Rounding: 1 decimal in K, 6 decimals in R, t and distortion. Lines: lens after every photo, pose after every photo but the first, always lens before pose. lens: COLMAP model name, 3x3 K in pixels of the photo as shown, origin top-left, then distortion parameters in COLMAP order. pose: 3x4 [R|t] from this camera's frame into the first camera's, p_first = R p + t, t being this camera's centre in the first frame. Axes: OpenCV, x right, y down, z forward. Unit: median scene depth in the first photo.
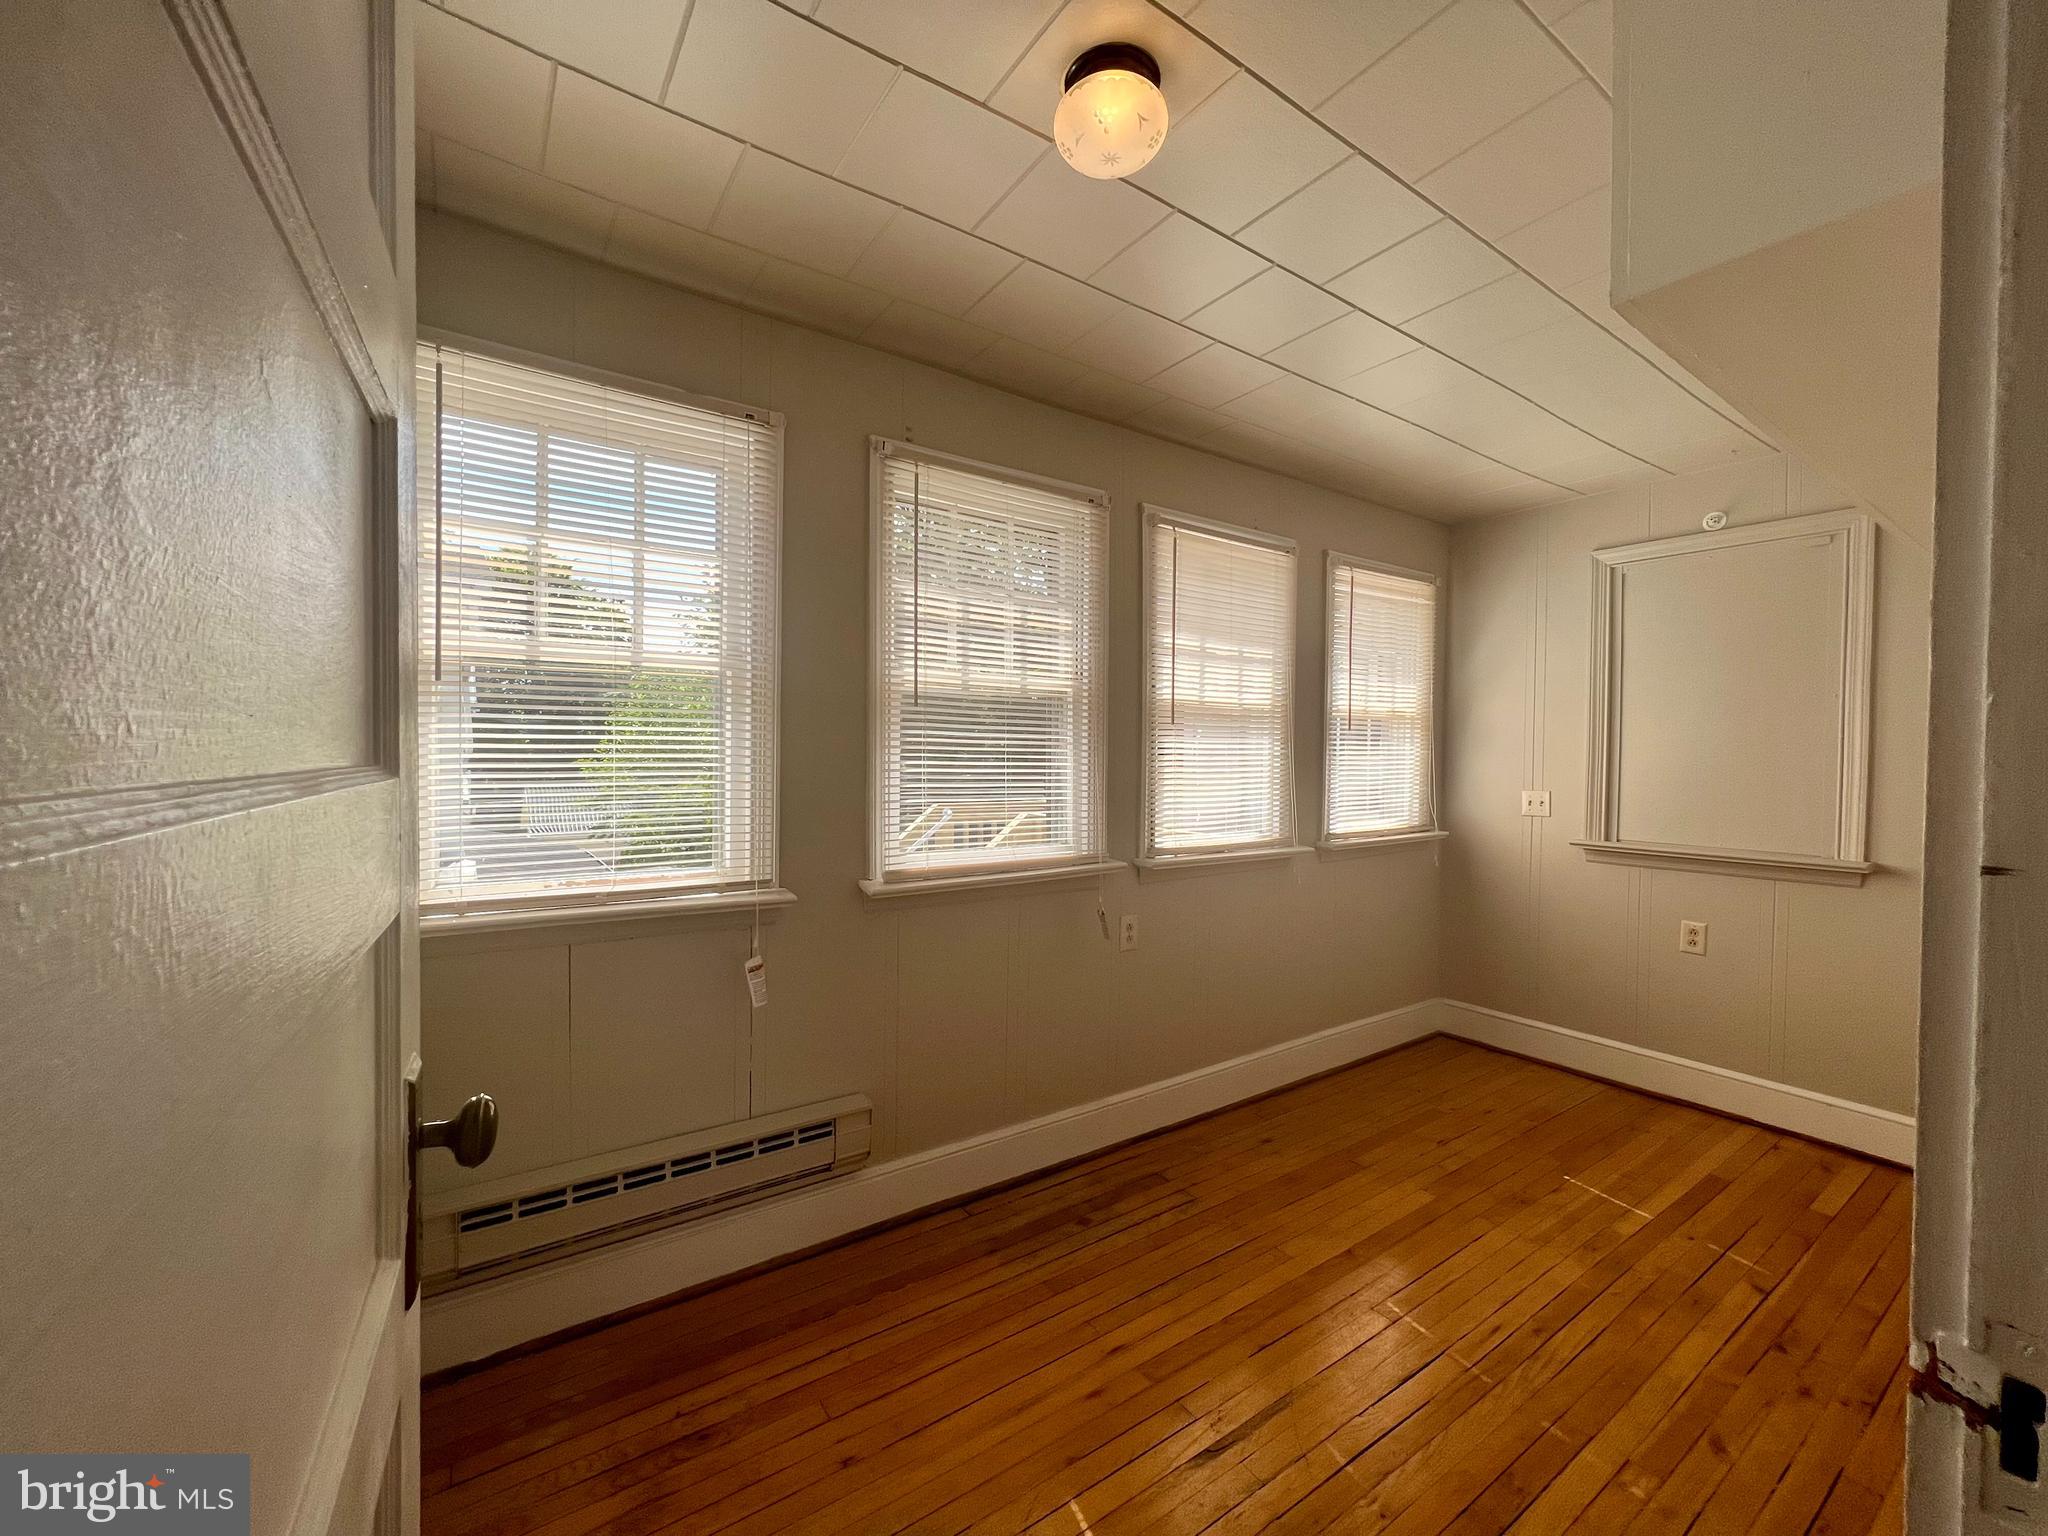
lens RADIAL K [[817.1, 0, 1026.4], [0, 817.1, 767.3], [0, 0, 1]] dist [-0.003008, 0.000323]
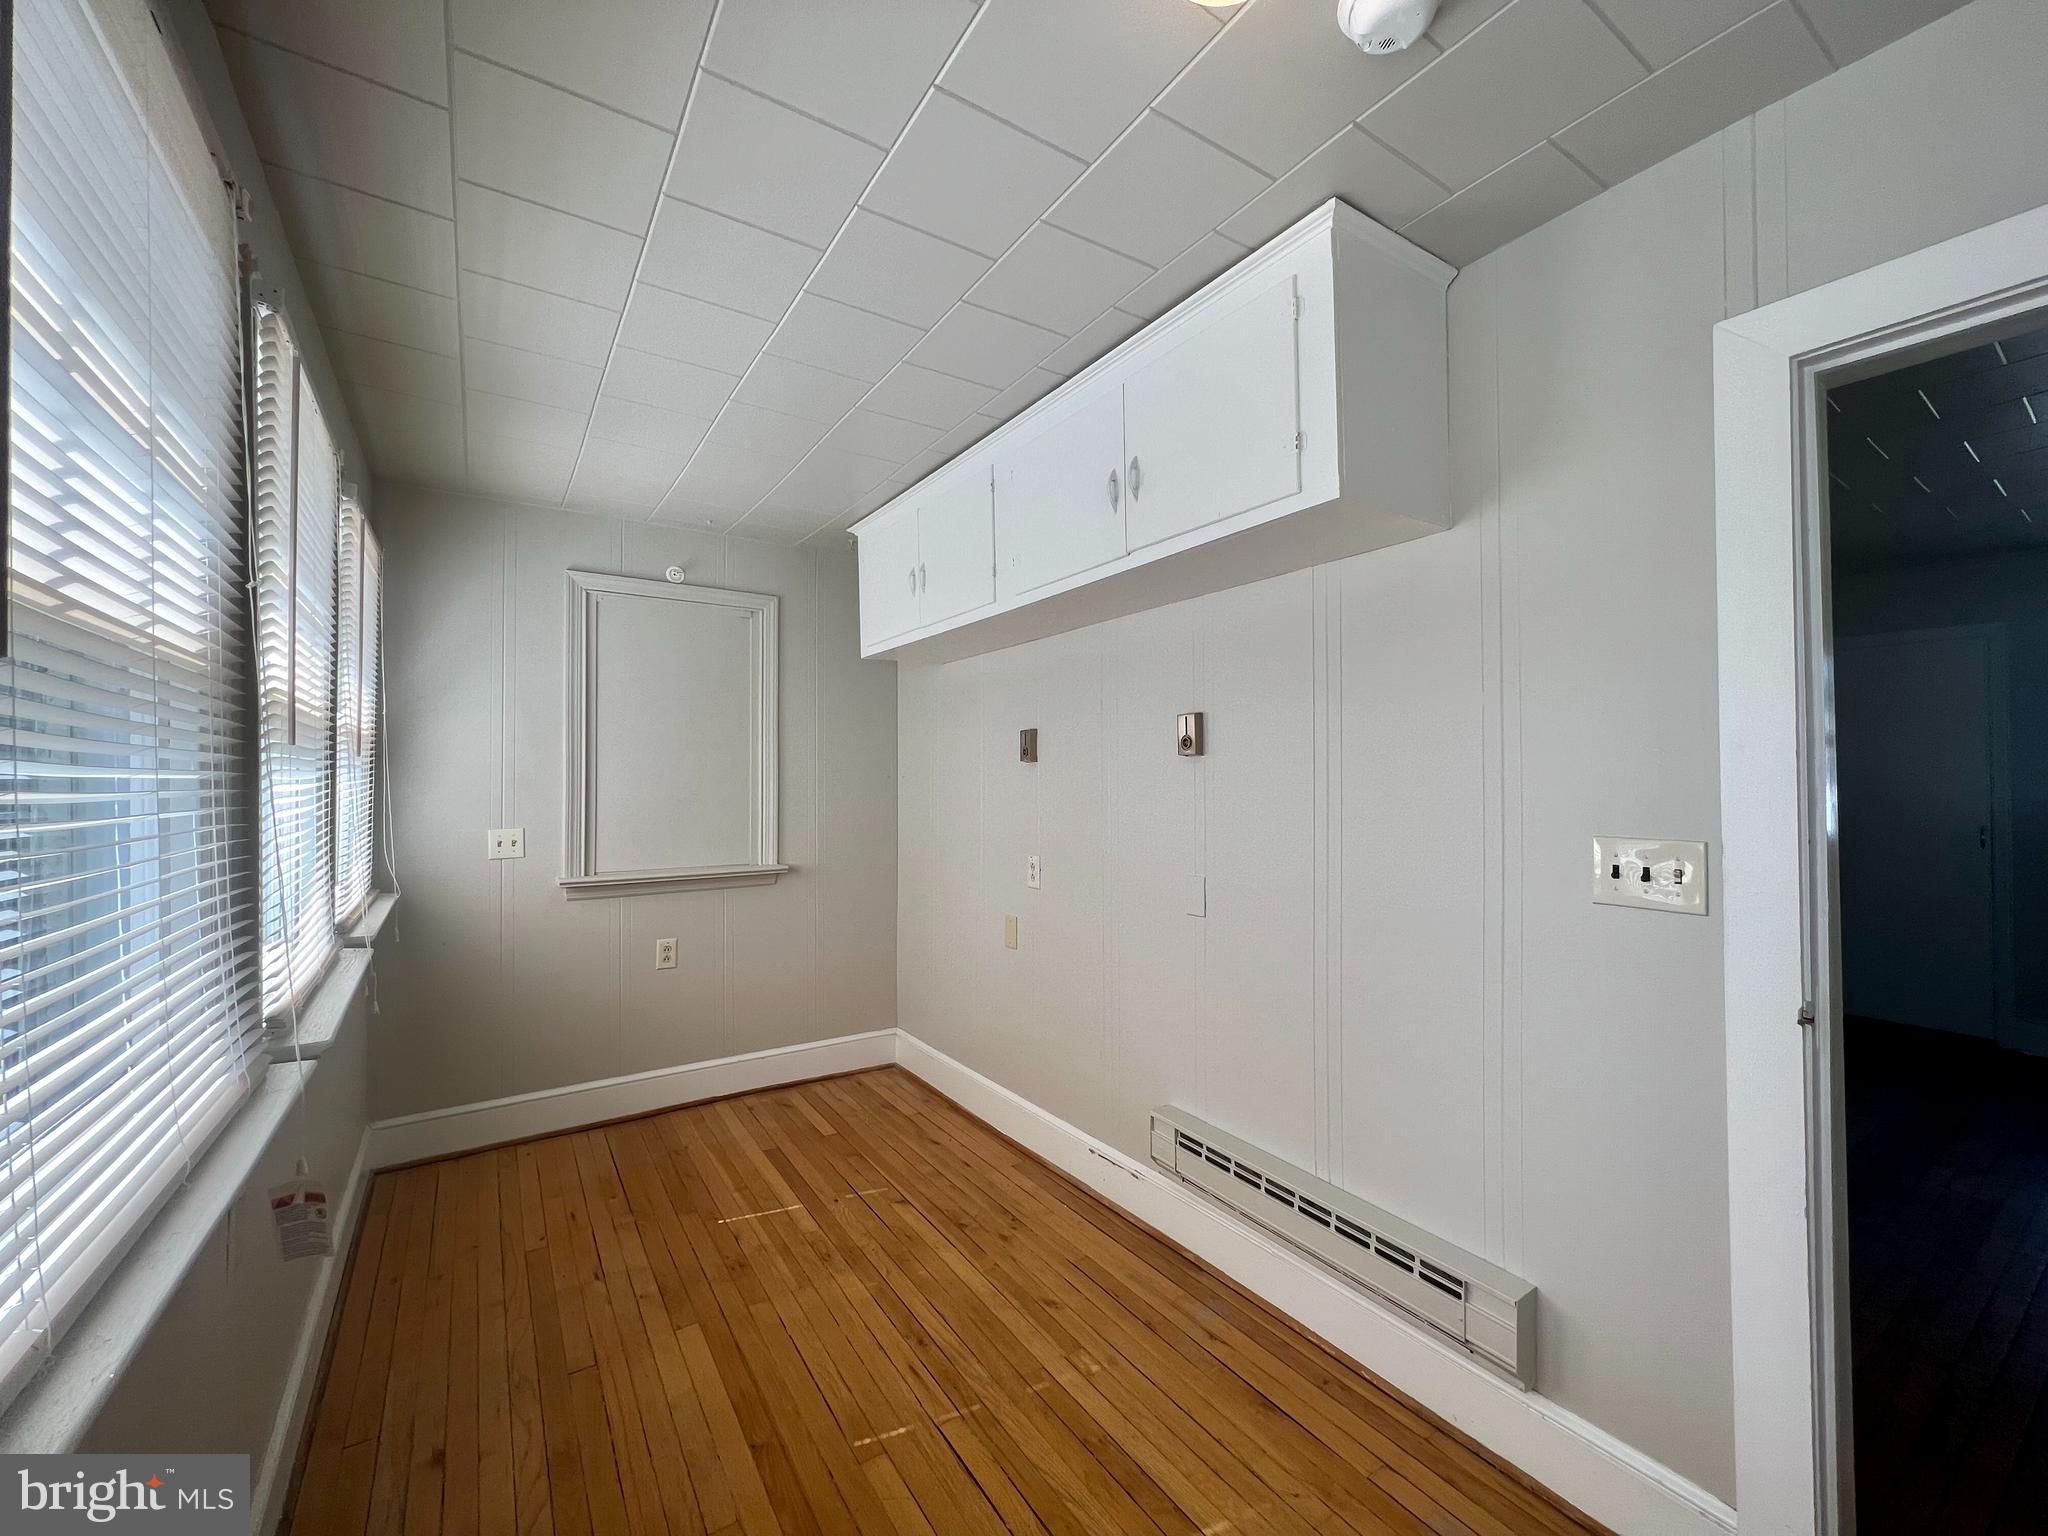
lens RADIAL K [[817.1, 0, 1011.2], [0, 817.1, 774.4], [0, 0, 1]] dist [-0.003008, 0.000323]
pose [[0.028270, -0.006918, 0.999576, -0.282583], [0.021742, 0.999744, 0.006304, -0.029535], [-0.999364, 0.021555, 0.028413, 0.573255]]
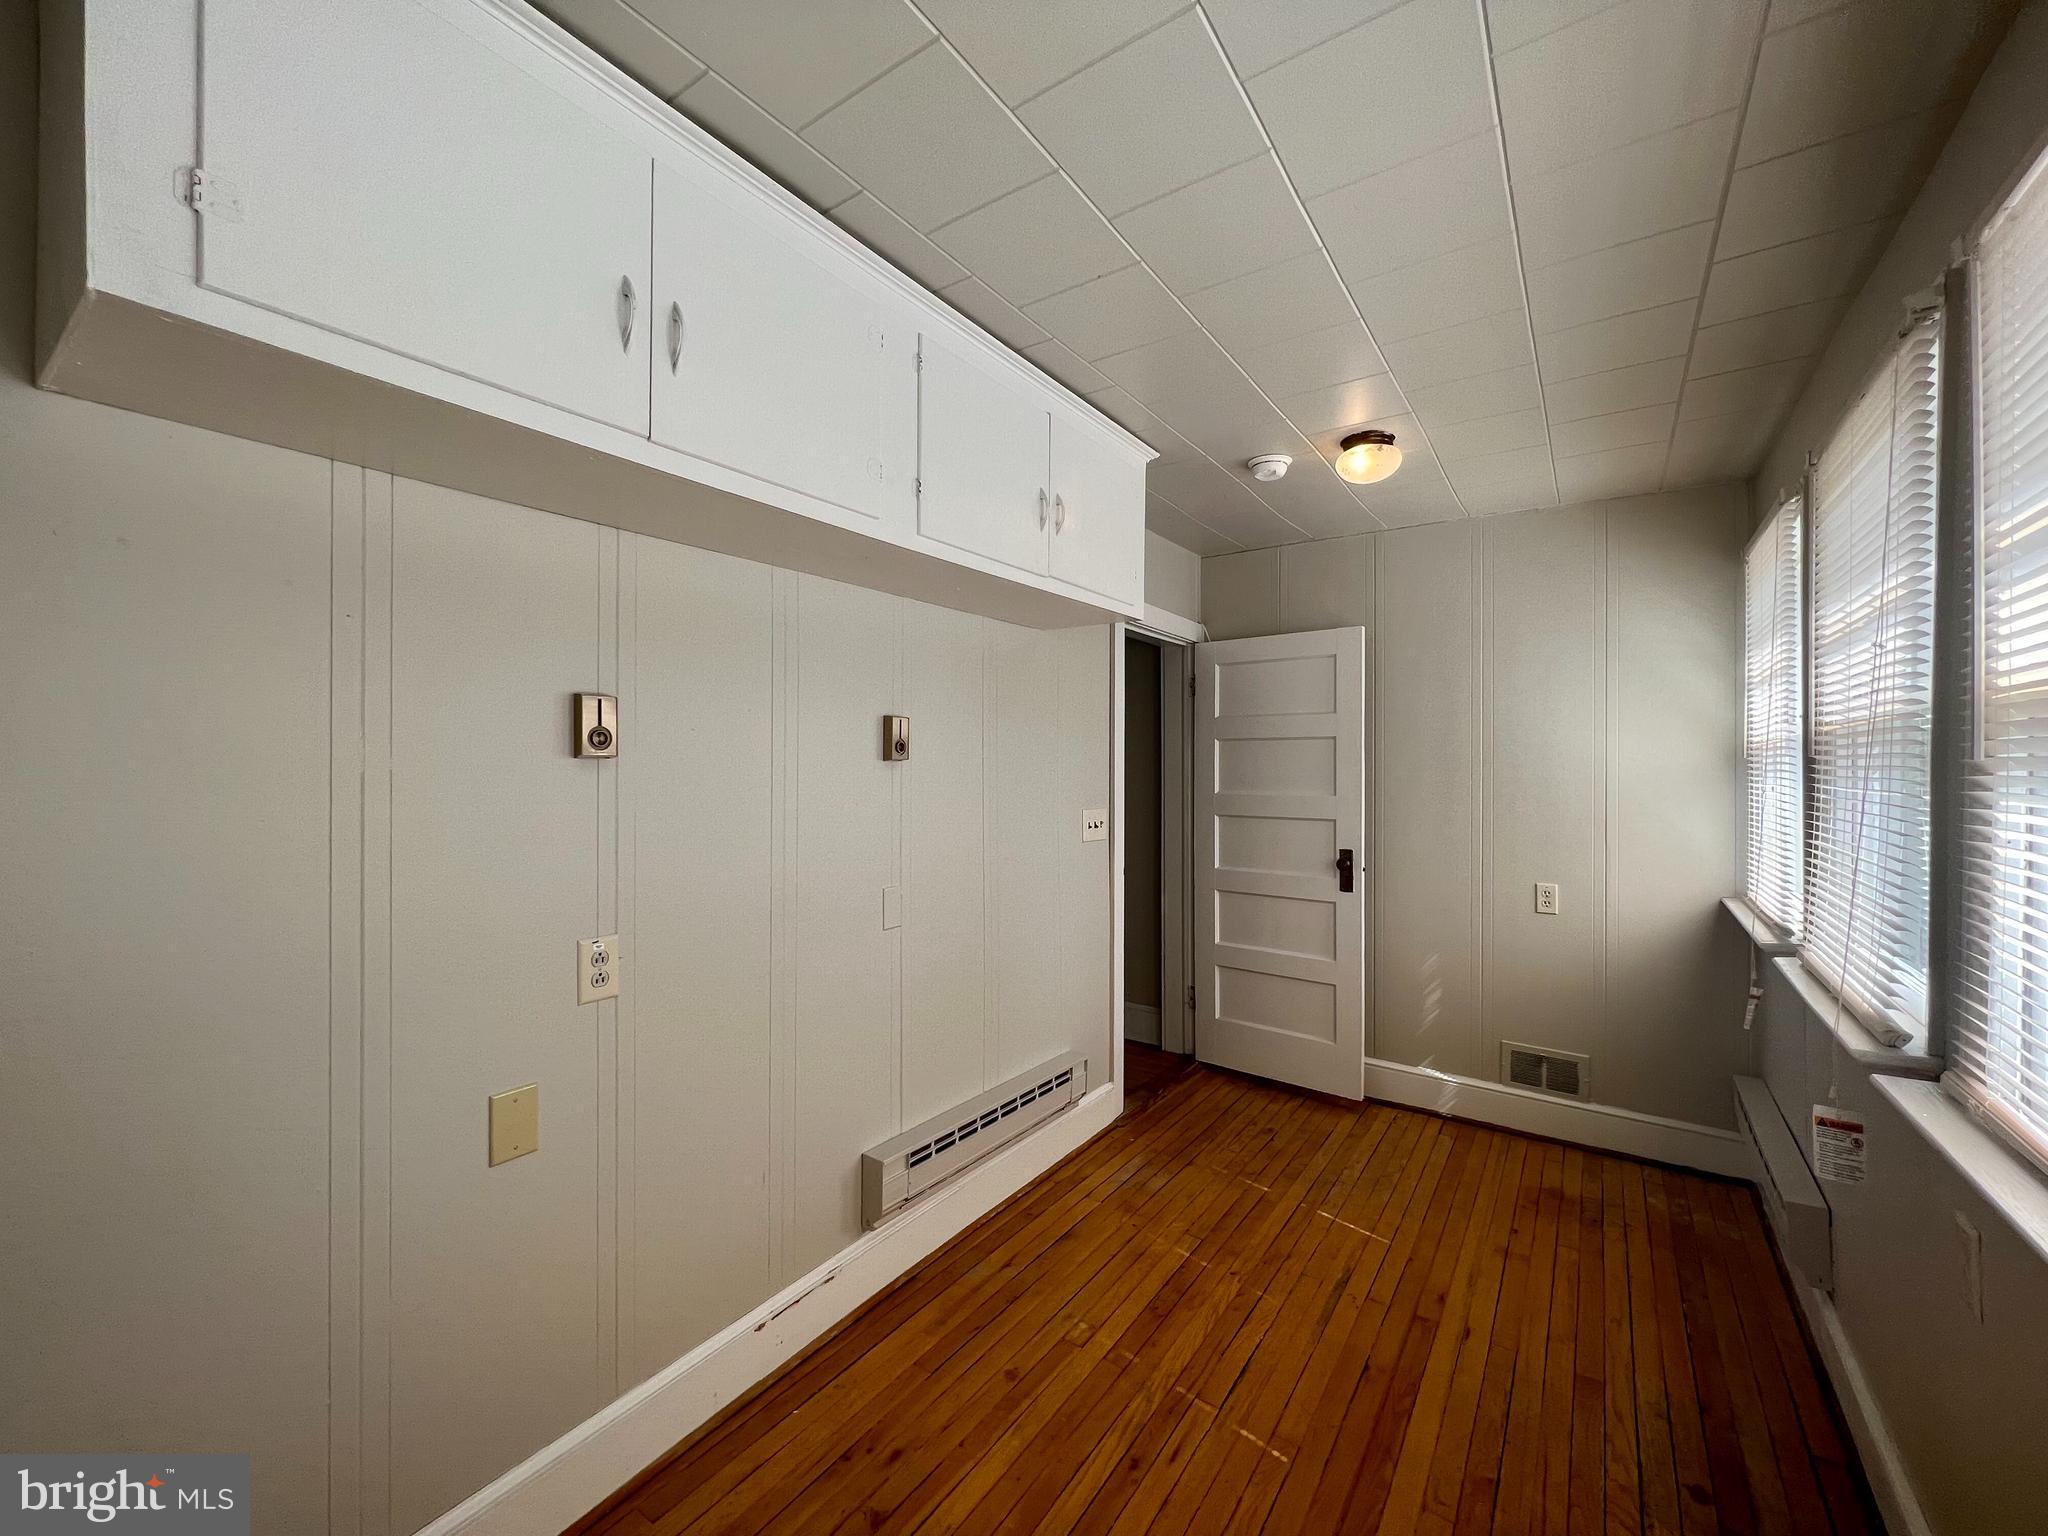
lens RADIAL K [[817.1, 0, 1024.6], [0, 817.1, 773.6], [0, 0, 1]] dist [-0.003008, 0.000323]
pose [[-0.936500, -0.014860, -0.350354, 0.720020], [-0.022320, 0.999602, 0.017264, -0.044257], [0.349958, 0.023987, -0.936458, 1.203522]]
